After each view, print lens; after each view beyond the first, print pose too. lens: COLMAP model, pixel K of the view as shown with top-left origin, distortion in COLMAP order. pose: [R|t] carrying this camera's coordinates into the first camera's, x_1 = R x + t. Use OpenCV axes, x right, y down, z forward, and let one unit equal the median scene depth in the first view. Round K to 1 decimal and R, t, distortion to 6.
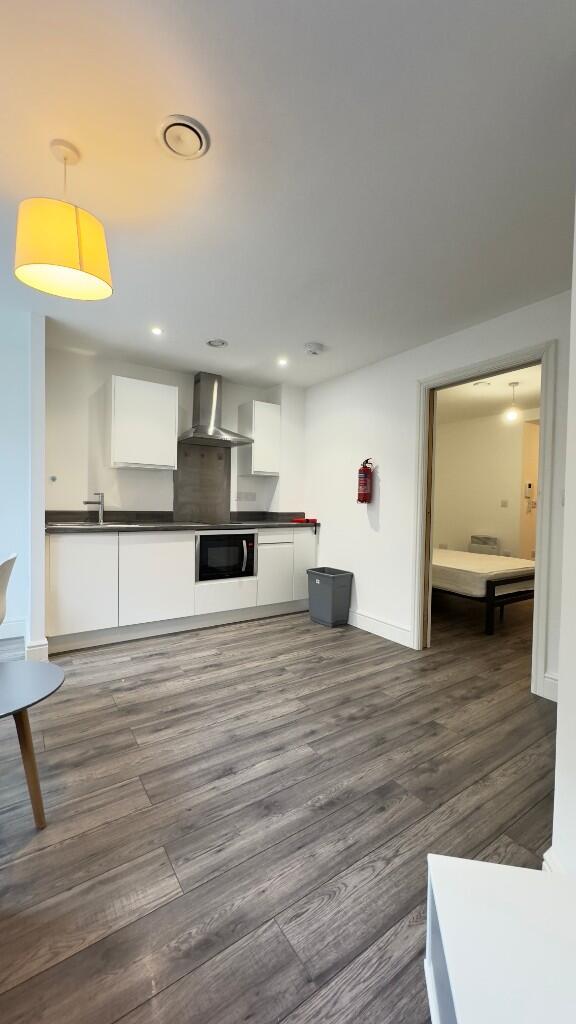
lens RADIAL K [[405.2, 0, 286.8], [0, 405.2, 513.9], [0, 0, 1]] dist [-0.001516, -0.000250]
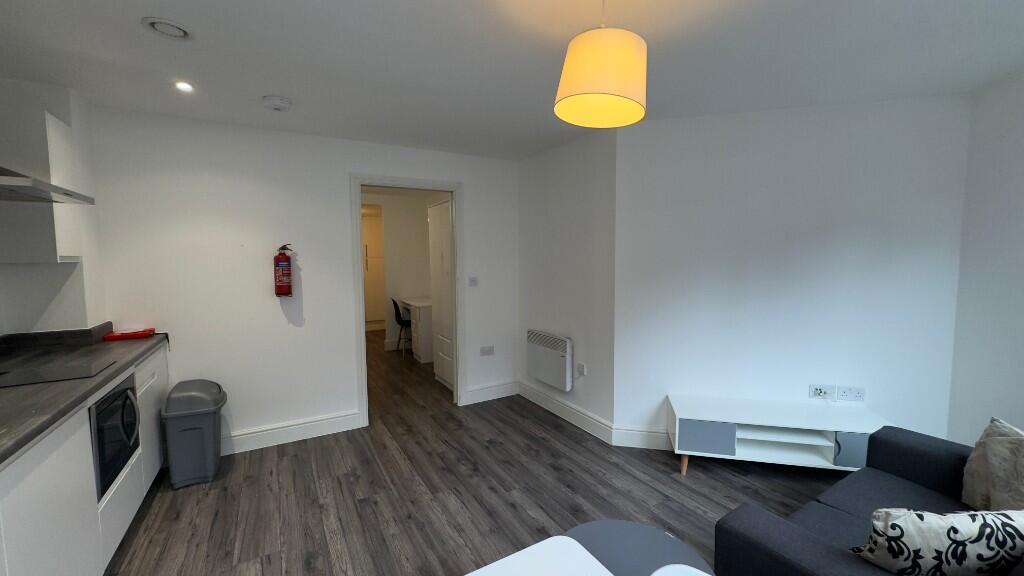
lens RADIAL K [[405.2, 0, 512.4], [0, 405.2, 287.3], [0, 0, 1]] dist [-0.001516, -0.000250]
pose [[0.056396, -0.088944, 0.994439, -0.837998], [0.038279, 0.995484, 0.086866, -0.136859], [-0.997674, 0.033167, 0.059546, 0.632802]]
